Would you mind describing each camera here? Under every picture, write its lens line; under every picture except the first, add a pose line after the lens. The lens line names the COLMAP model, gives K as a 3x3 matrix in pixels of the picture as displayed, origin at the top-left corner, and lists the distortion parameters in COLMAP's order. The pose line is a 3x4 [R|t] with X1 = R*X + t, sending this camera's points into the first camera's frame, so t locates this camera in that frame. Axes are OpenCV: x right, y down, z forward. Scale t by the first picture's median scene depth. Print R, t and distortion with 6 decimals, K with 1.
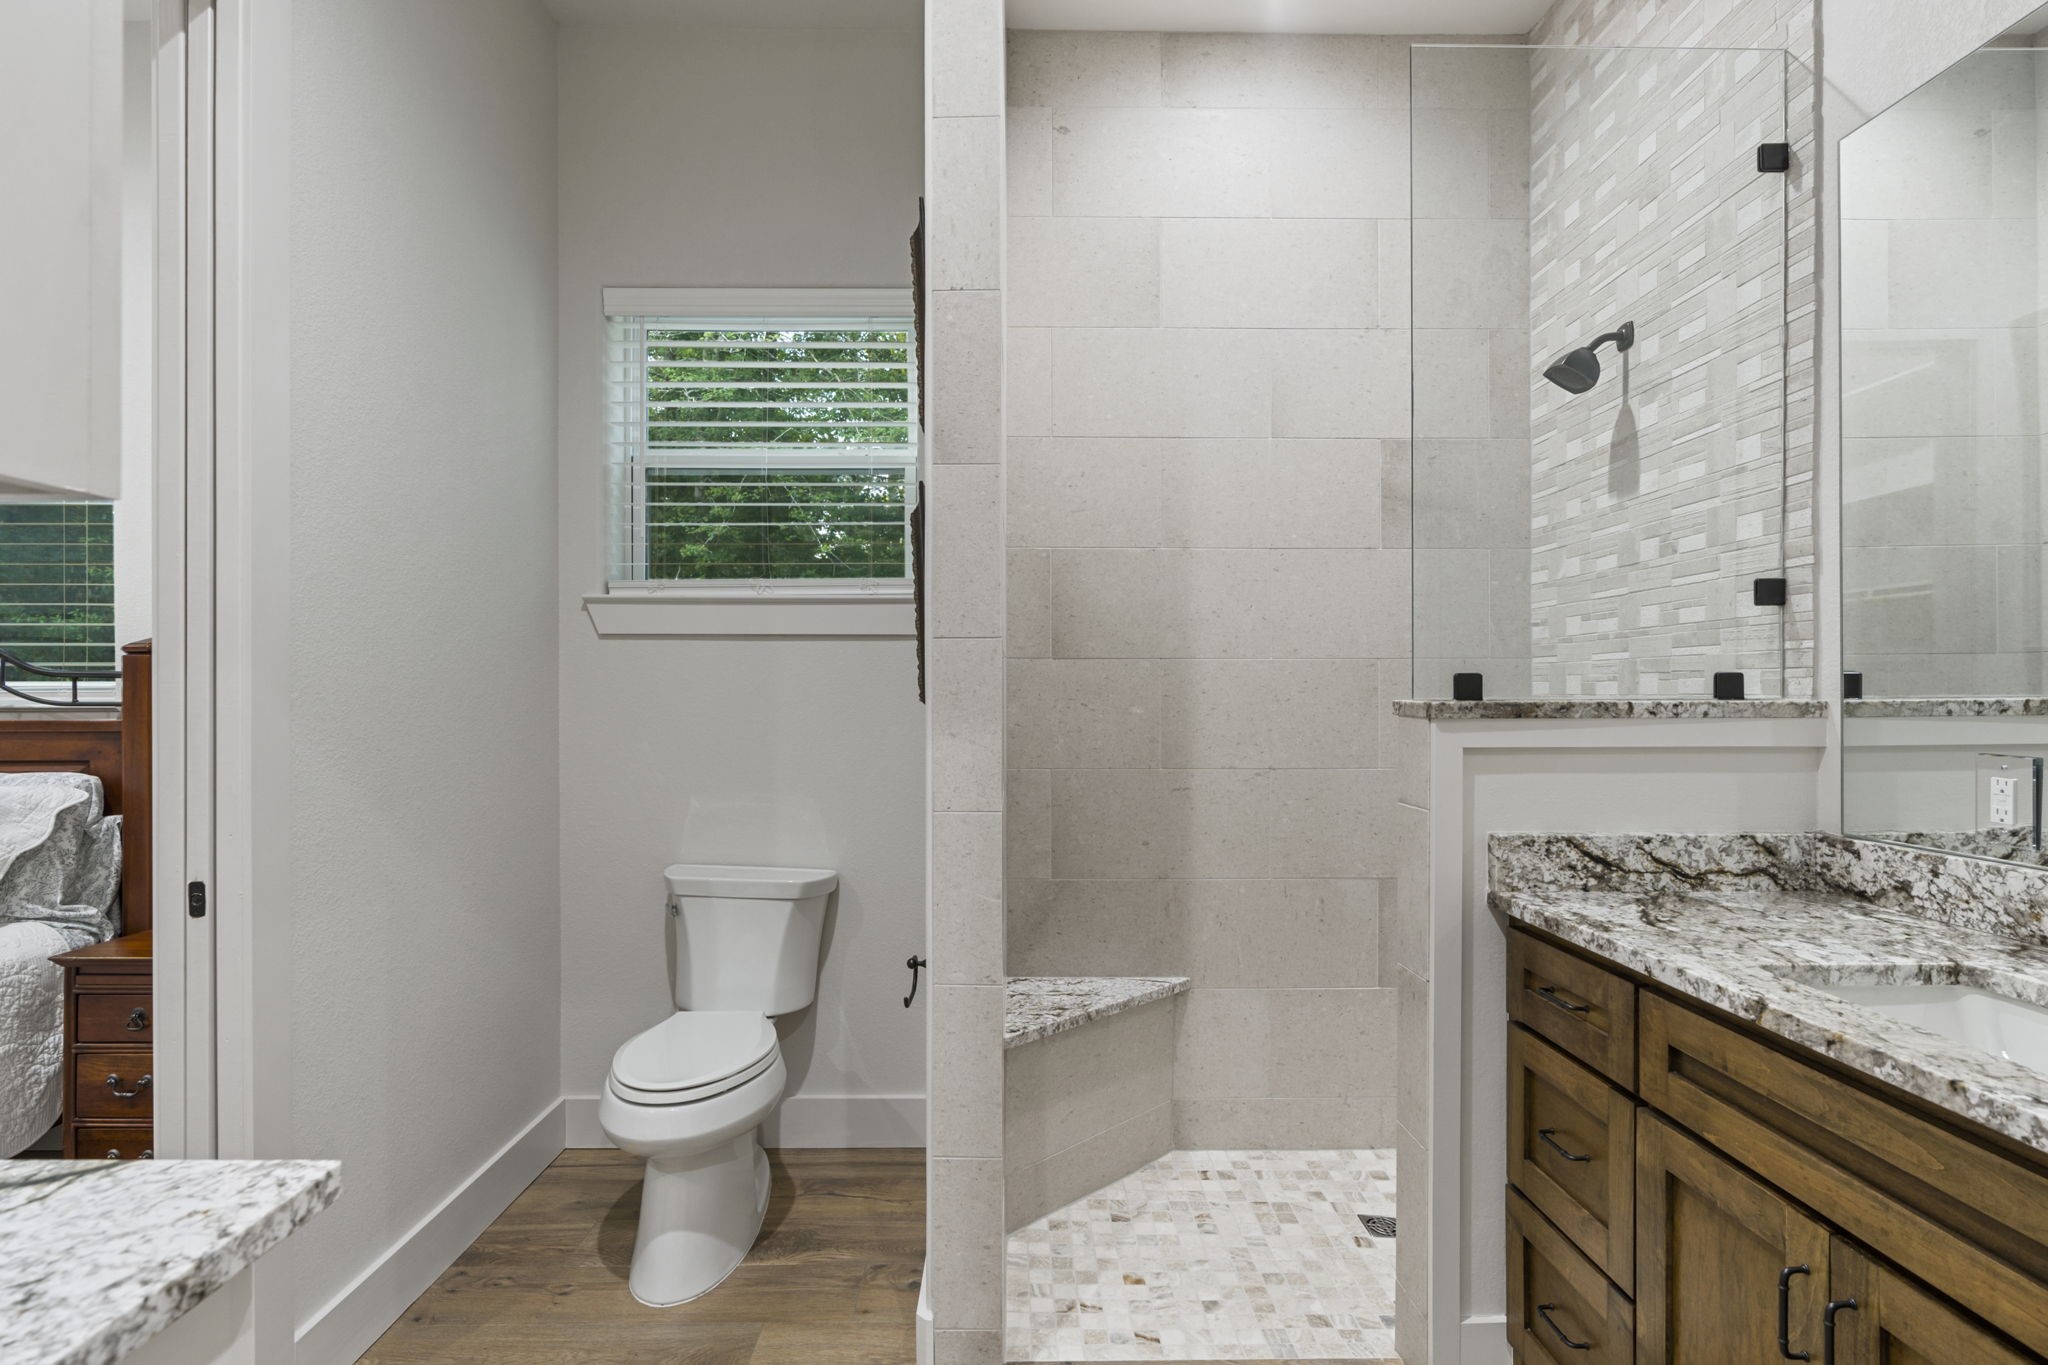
lens RADIAL K [[989.6, 0, 1027.0], [0, 989.6, 692.1], [0, 0, 1]] dist [-0.001994, 0.001969]
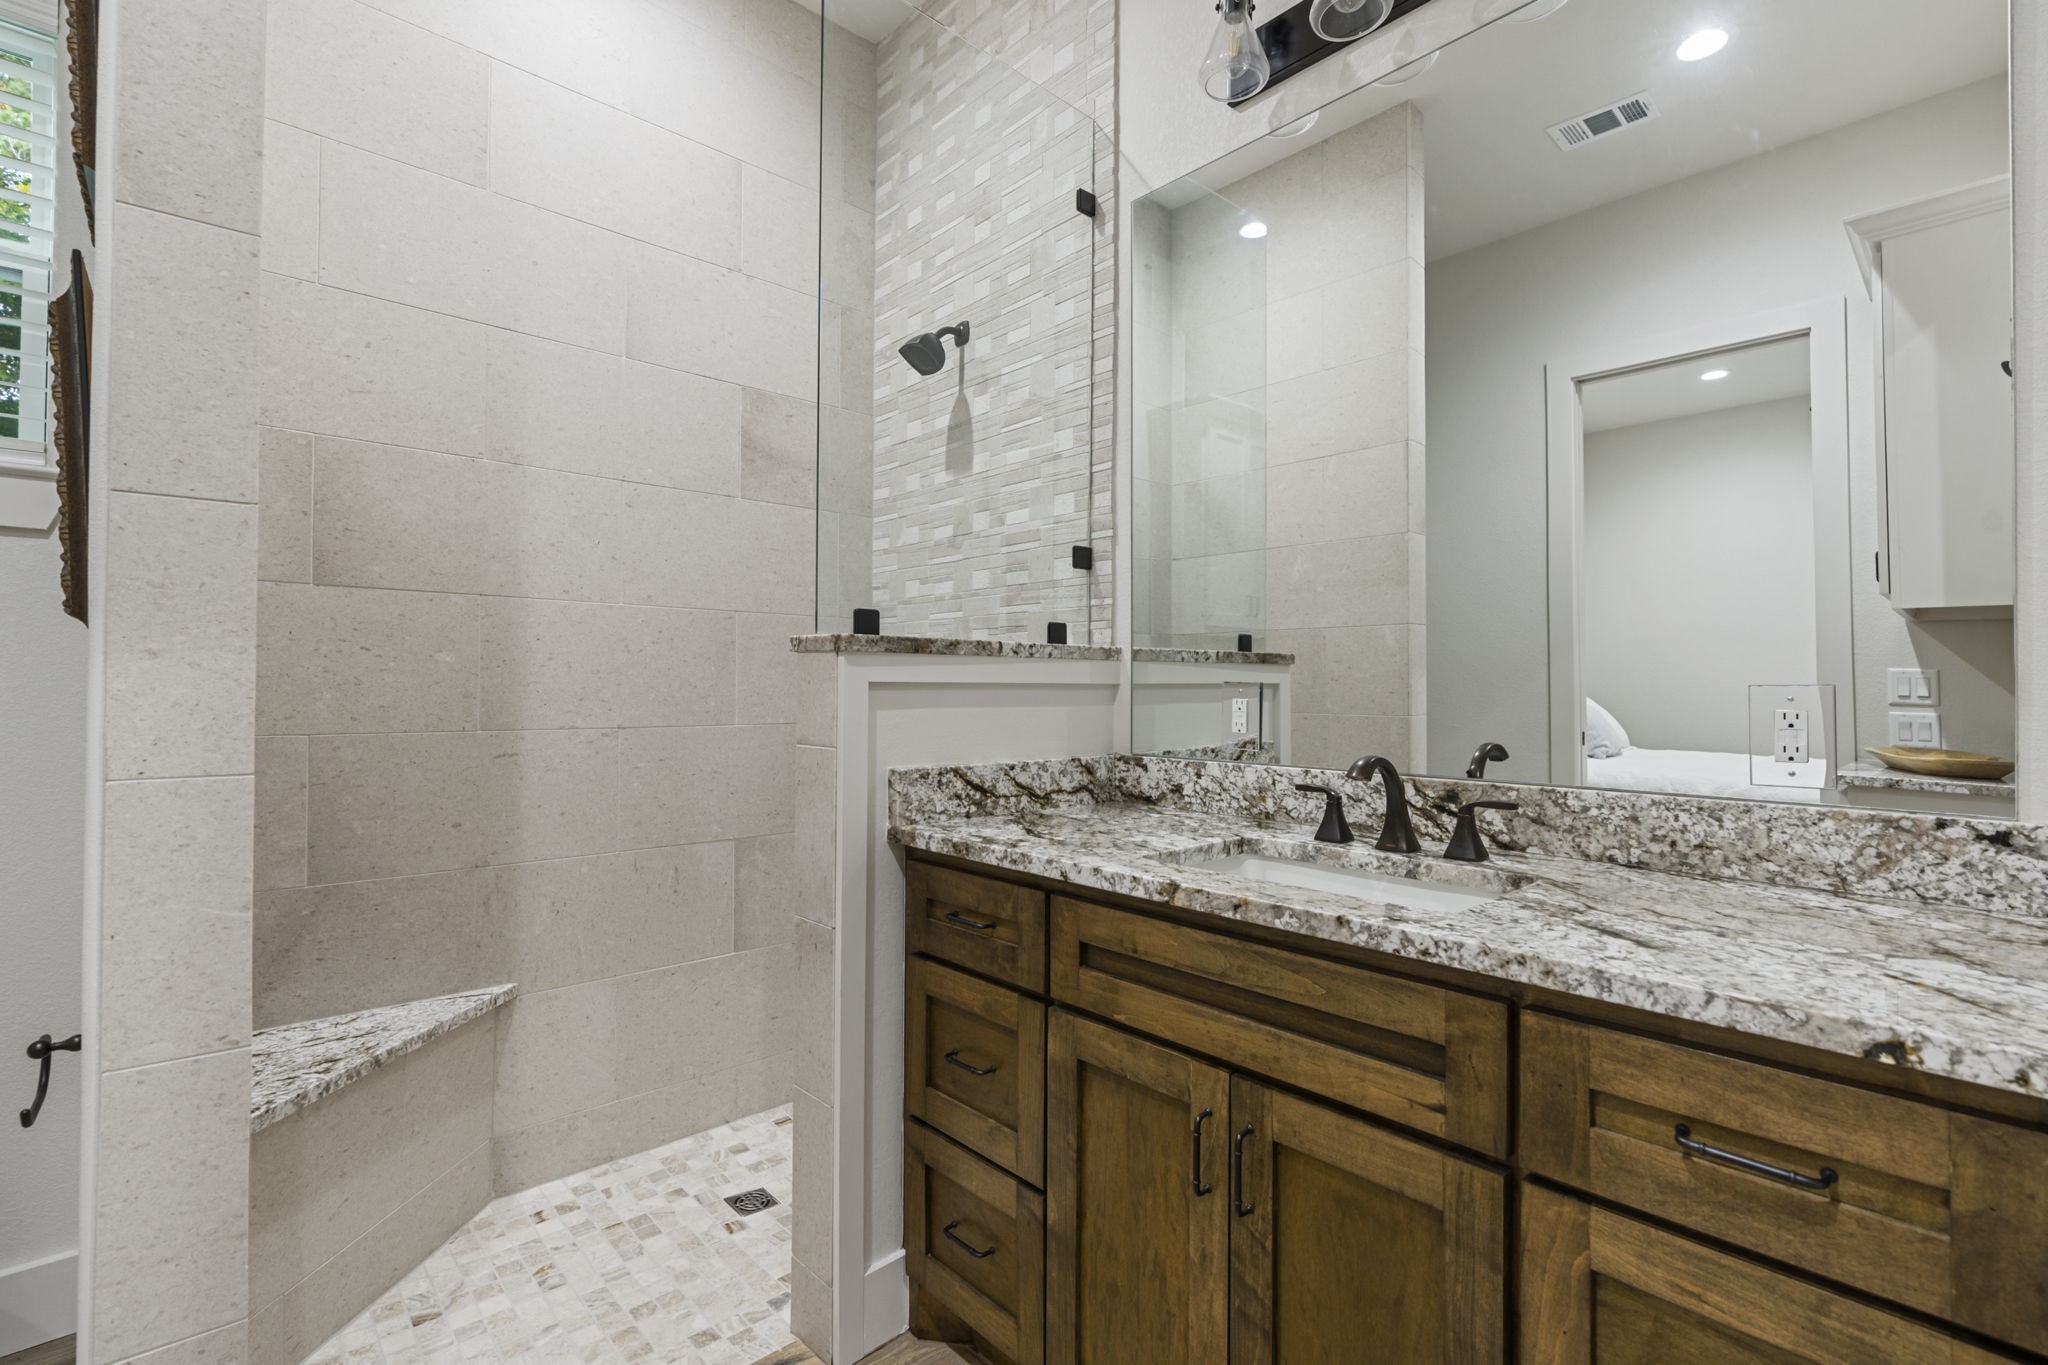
lens RADIAL K [[917.1, 0, 1023.1], [0, 917.1, 676.8], [0, 0, 1]] dist [-0.014193, 0.005634]
pose [[0.744177, 0.013773, 0.667840, -0.049447], [-0.005429, 0.999879, -0.014570, 0.062849], [-0.667960, 0.007217, 0.744162, 0.223792]]
